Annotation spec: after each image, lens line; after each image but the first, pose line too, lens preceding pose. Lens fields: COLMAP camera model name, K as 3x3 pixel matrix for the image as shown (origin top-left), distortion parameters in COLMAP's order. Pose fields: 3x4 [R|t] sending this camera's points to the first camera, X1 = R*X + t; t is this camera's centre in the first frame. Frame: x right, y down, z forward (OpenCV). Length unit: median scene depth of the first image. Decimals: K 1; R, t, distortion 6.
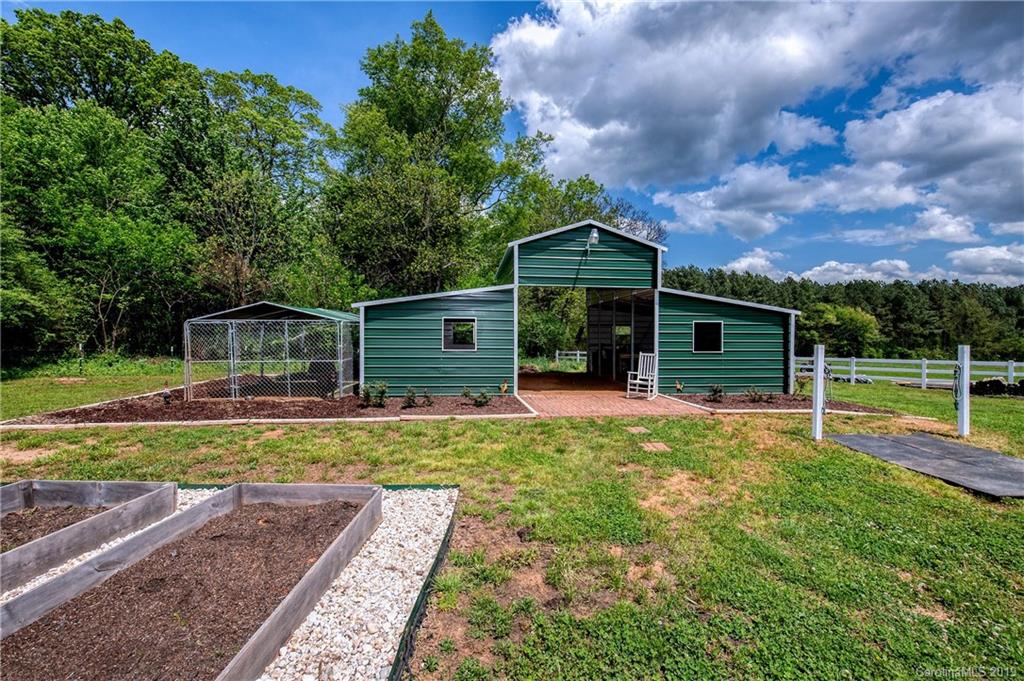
lens RADIAL K [[416.5, 0, 511.6], [0, 416.5, 338.7], [0, 0, 1]] dist [0.003797, -0.000364]
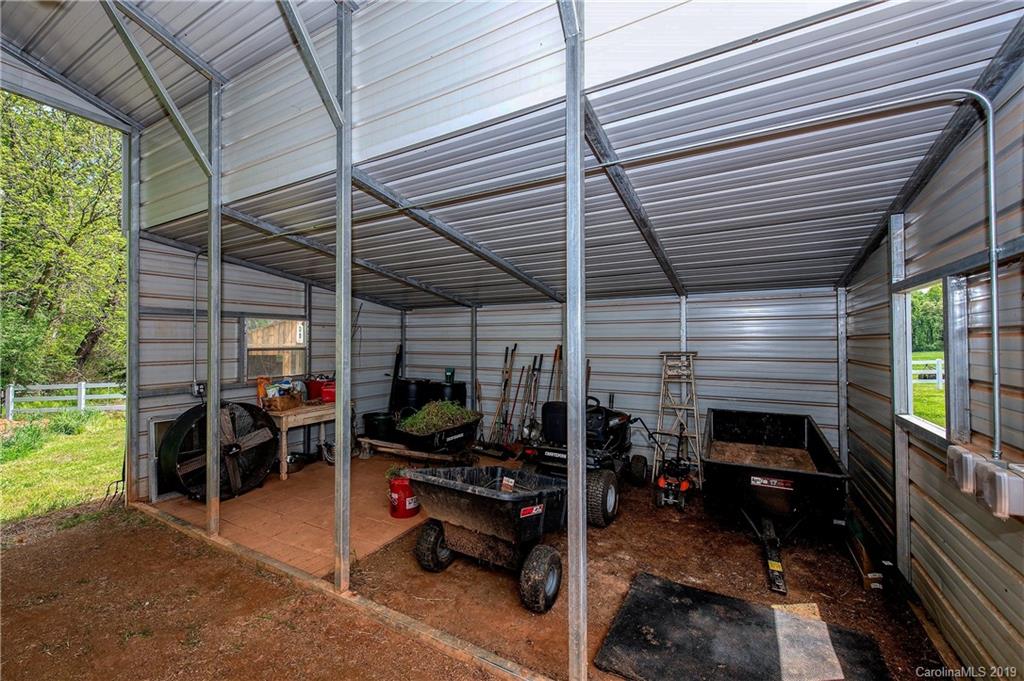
lens RADIAL K [[416.5, 0, 512.9], [0, 416.5, 340.6], [0, 0, 1]] dist [0.003797, -0.000364]
pose [[0.578350, -0.000954, 0.815788, 0.055000], [0.015090, 0.999841, -0.009529, -0.003888], [-0.815649, 0.017822, 0.578273, 0.328541]]
